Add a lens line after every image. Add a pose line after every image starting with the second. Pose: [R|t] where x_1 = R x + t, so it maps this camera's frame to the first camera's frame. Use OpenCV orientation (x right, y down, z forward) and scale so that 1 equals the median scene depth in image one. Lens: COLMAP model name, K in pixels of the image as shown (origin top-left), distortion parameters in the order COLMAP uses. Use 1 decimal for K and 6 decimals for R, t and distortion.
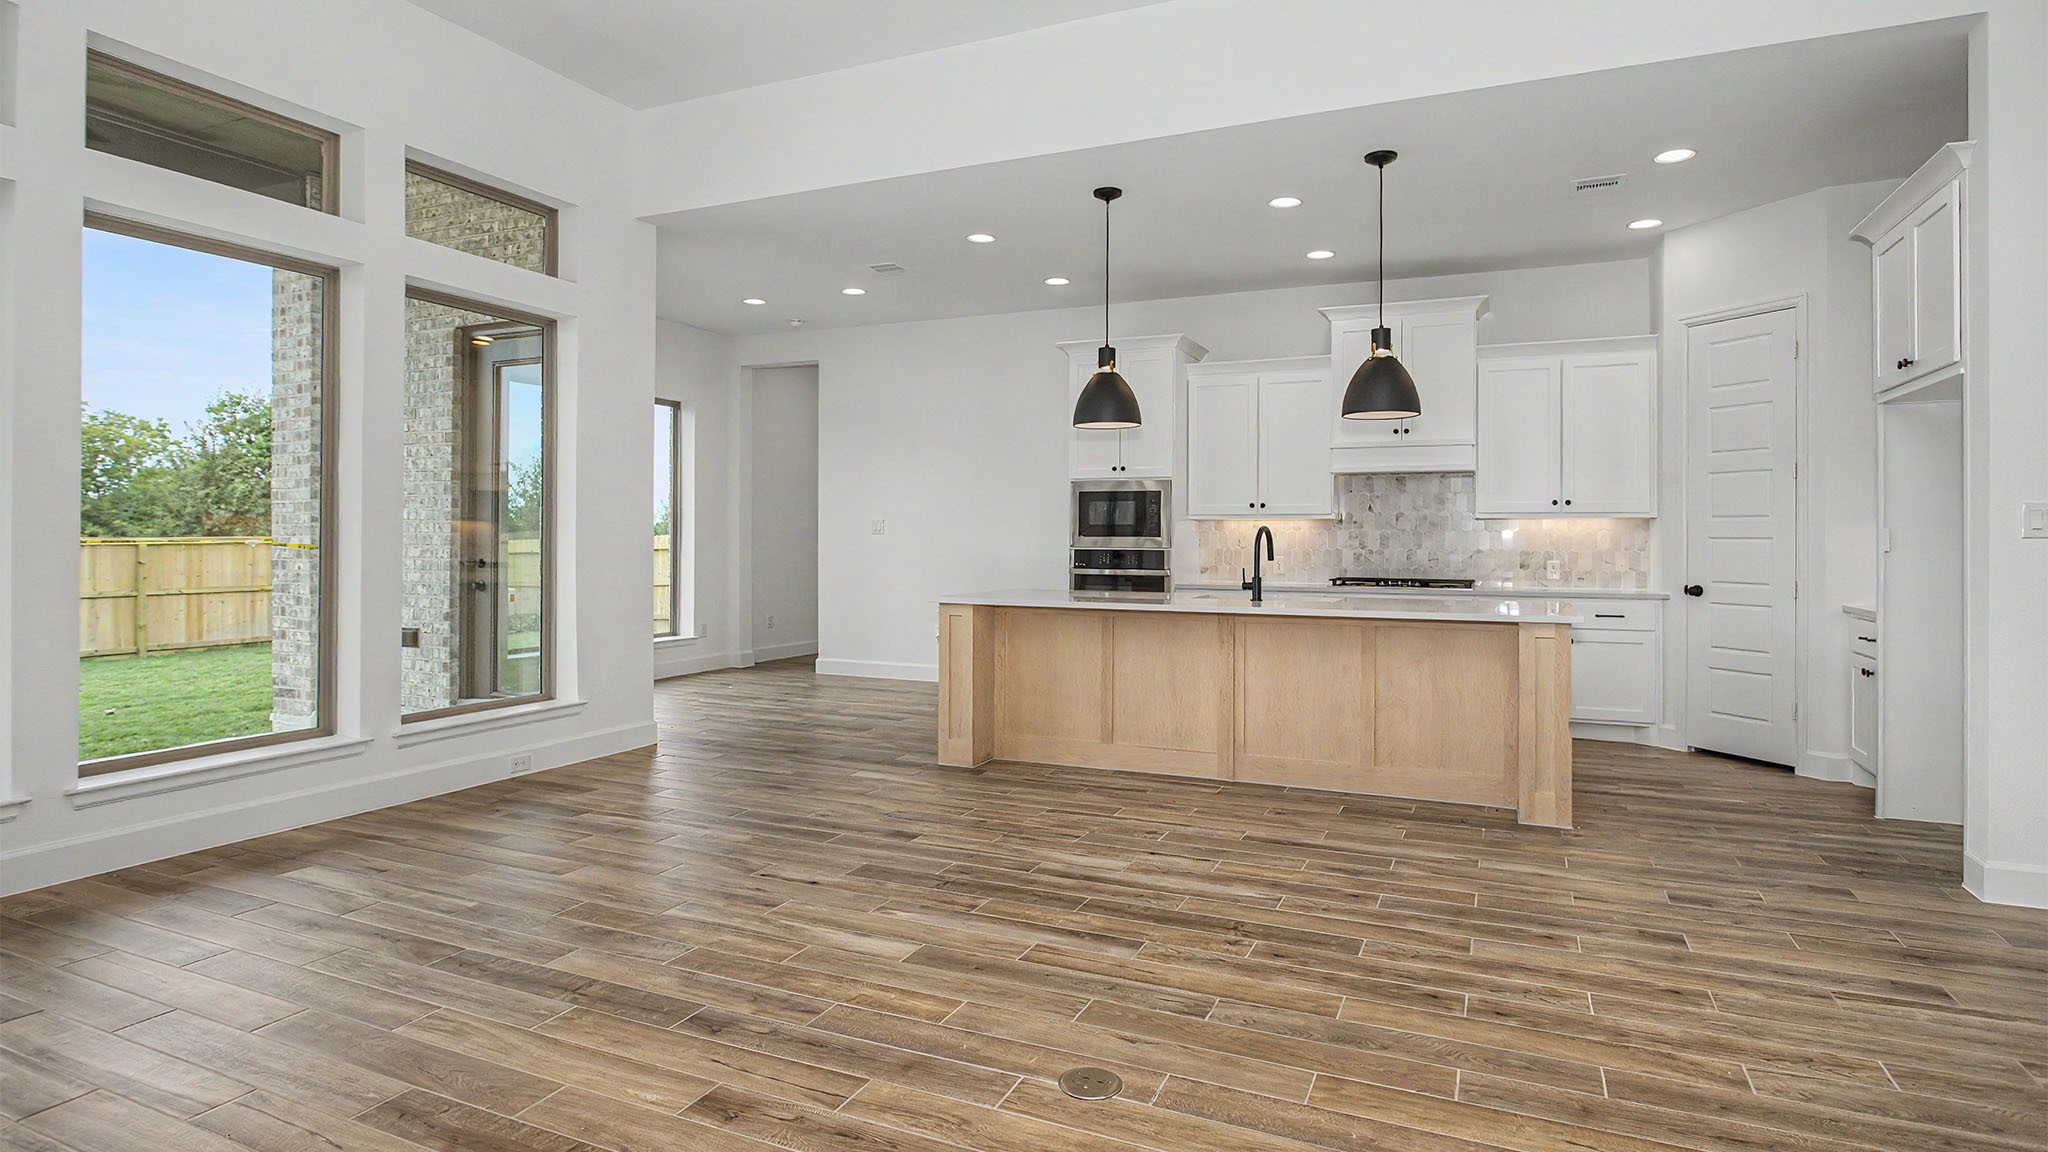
lens RADIAL K [[1078.1, 0, 1022.5], [0, 1078.1, 557.7], [0, 0, 1]] dist [-0.018340, 0.002498]
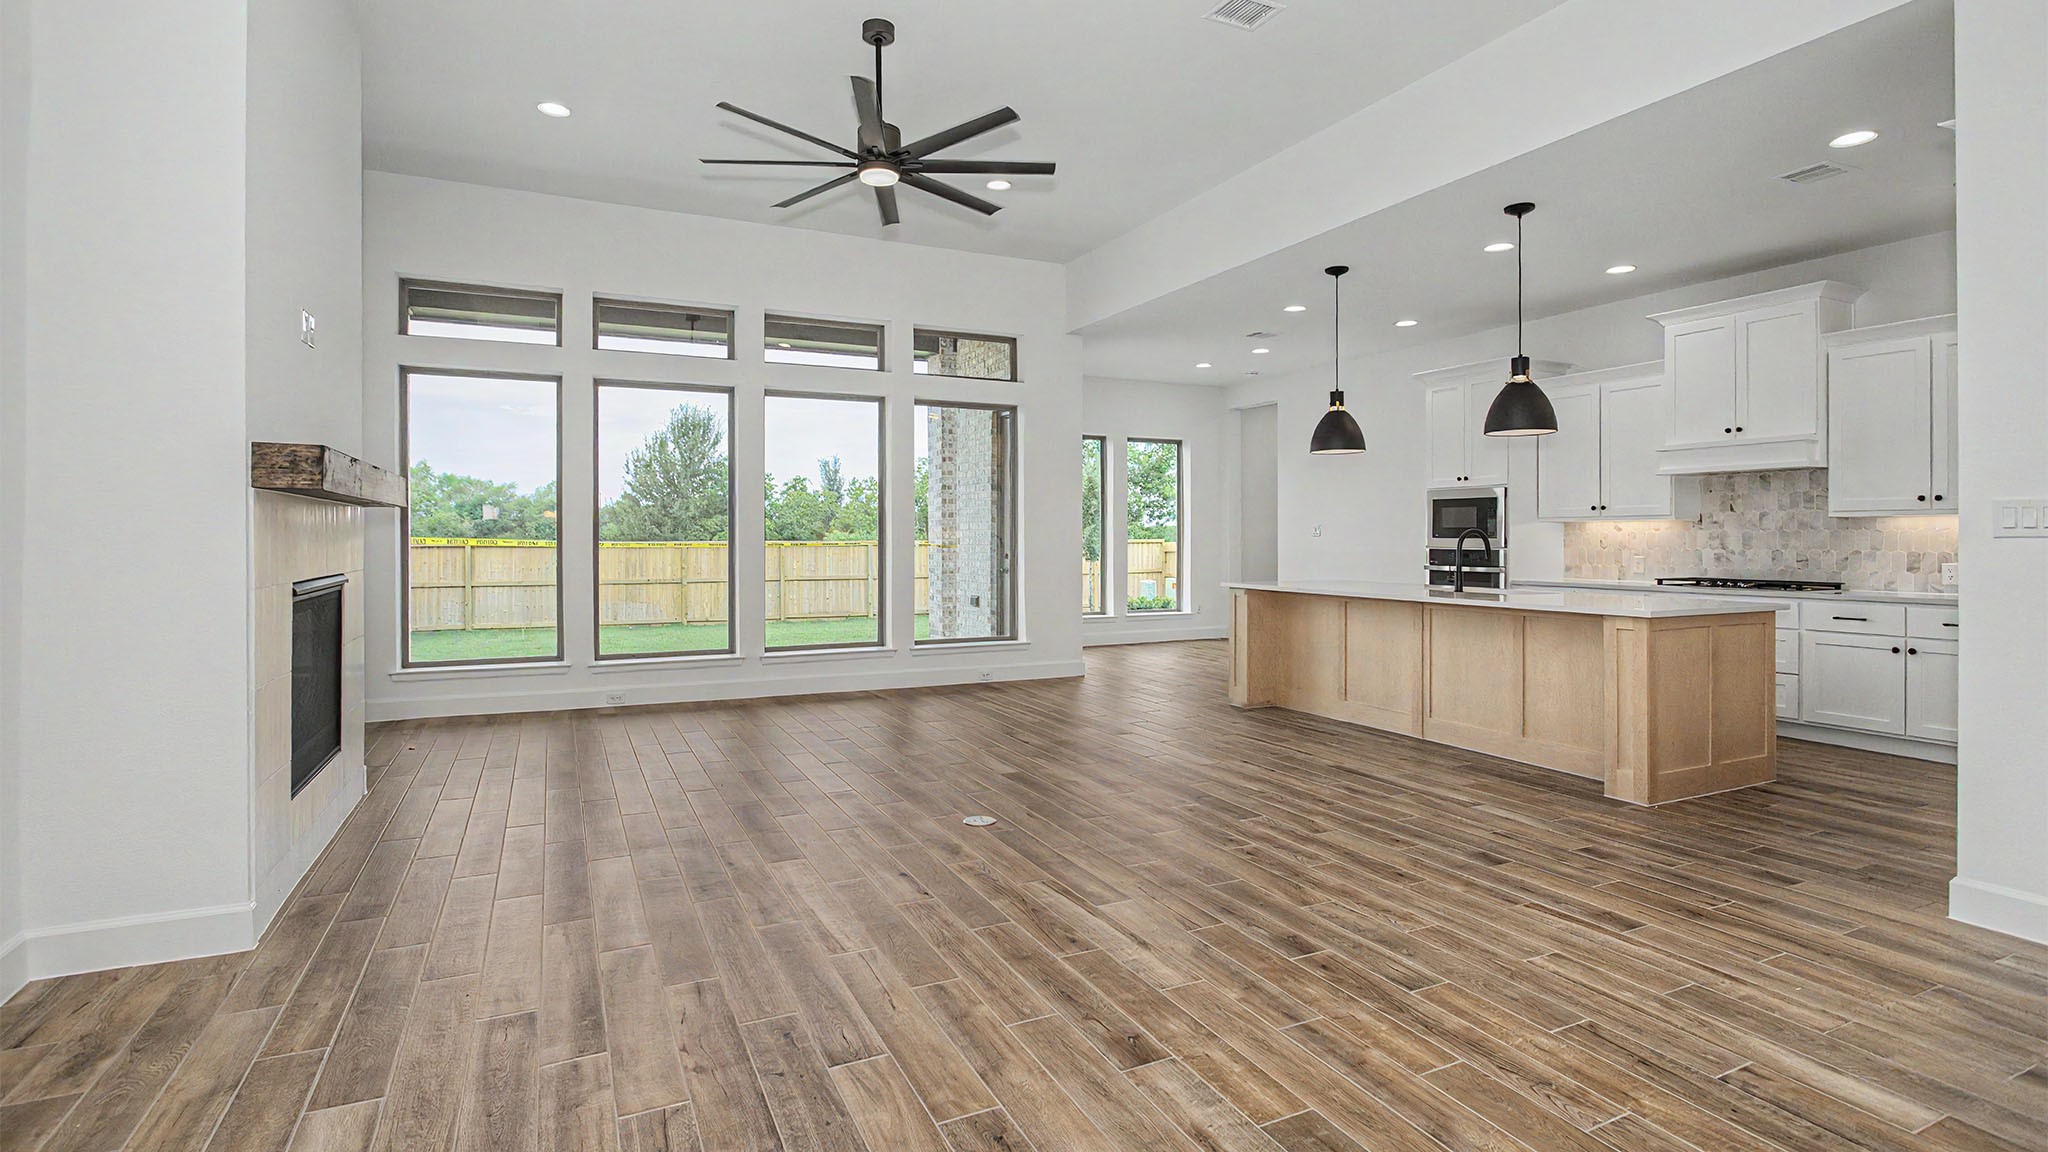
lens RADIAL K [[976.2, 0, 1022.2], [0, 976.2, 554.6], [0, 0, 1]] dist [0.000848, -0.001456]
pose [[0.774143, 0.006454, -0.632978, 0.524486], [-0.008751, 0.999962, -0.000506, 0.003610], [0.632950, 0.005931, 0.774170, -0.134248]]
